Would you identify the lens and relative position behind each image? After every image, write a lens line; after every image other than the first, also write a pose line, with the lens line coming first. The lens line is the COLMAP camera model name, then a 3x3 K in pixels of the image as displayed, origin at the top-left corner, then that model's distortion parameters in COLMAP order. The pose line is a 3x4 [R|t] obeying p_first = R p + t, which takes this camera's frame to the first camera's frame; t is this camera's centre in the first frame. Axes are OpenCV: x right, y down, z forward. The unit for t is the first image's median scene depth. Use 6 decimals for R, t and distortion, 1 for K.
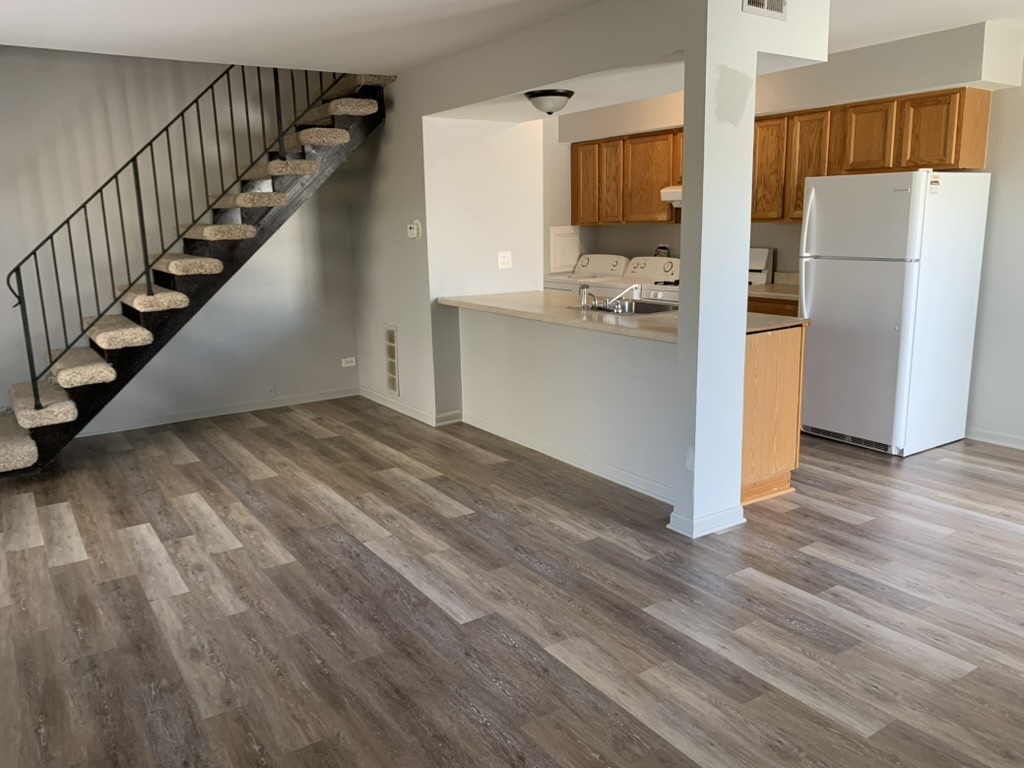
lens RADIAL K [[778.4, 0, 512.0], [0, 778.4, 384.0], [0, 0, 1]] dist [0.001475, -0.252015]
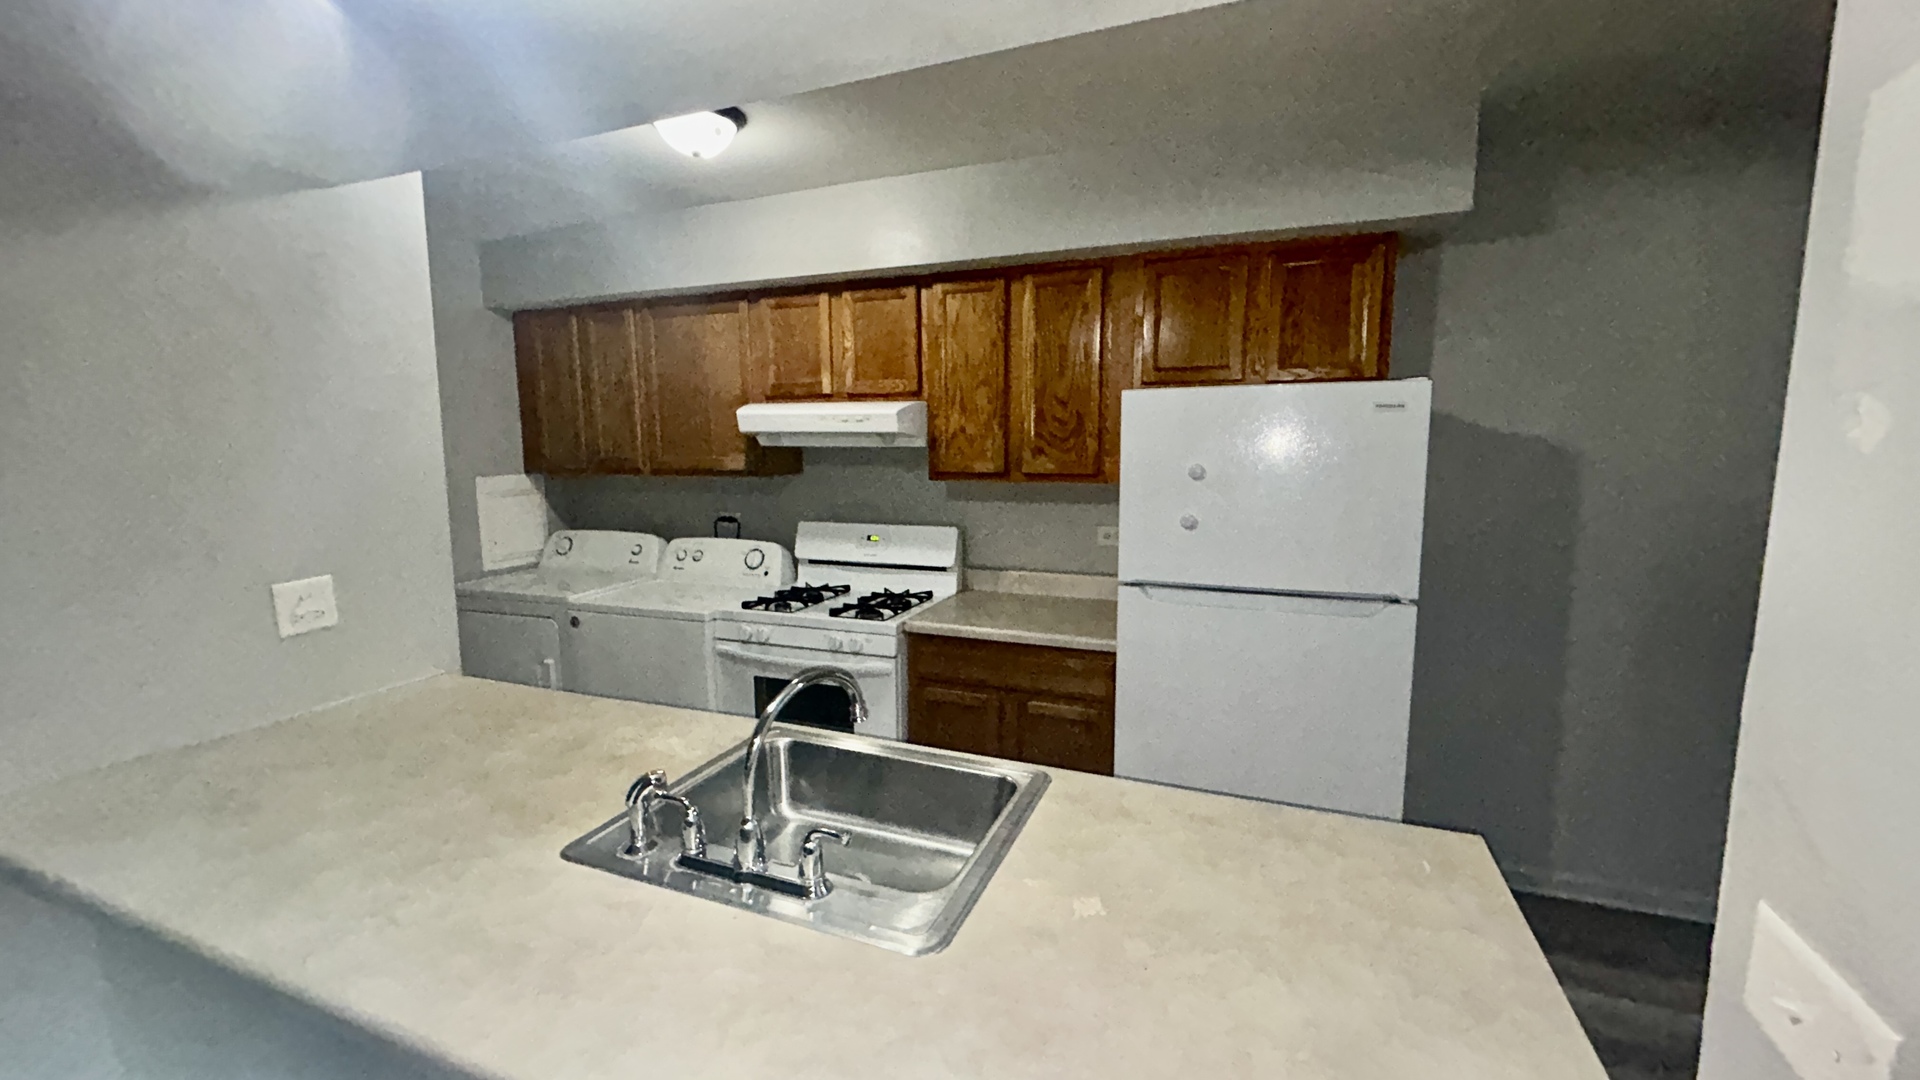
lens RADIAL K [[780.8, 0, 960.0], [0, 780.8, 540.0], [0, 0, 1]] dist [-0.000393, -0.000042]
pose [[0.827148, -0.038319, 0.560677, 0.028070], [0.090845, 0.993668, -0.066109, -0.122503], [-0.554593, 0.105617, 0.825392, 0.522965]]
